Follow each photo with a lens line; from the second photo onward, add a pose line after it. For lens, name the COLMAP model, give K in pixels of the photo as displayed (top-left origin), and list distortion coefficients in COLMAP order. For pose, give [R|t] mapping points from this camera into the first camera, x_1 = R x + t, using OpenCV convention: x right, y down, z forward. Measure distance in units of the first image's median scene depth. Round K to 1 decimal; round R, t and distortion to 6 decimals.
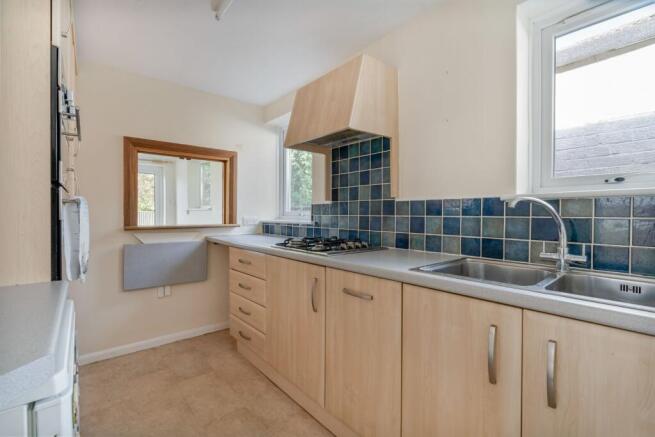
lens RADIAL K [[295.5, 0, 329.4], [0, 295.5, 214.8], [0, 0, 1]] dist [-0.003437, -0.000200]
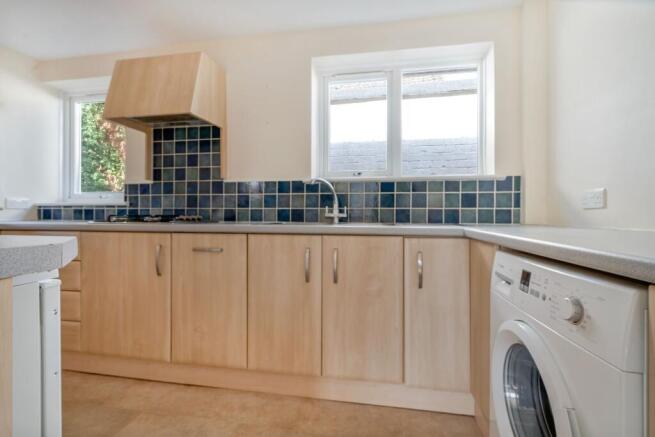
lens RADIAL K [[295.5, 0, 329.4], [0, 295.5, 214.8], [0, 0, 1]] dist [-0.003437, -0.000200]
pose [[0.774891, -0.006022, 0.632066, -0.195194], [0.003757, 0.999981, 0.004922, 0.079263], [-0.632084, -0.001439, 0.774899, -0.184930]]
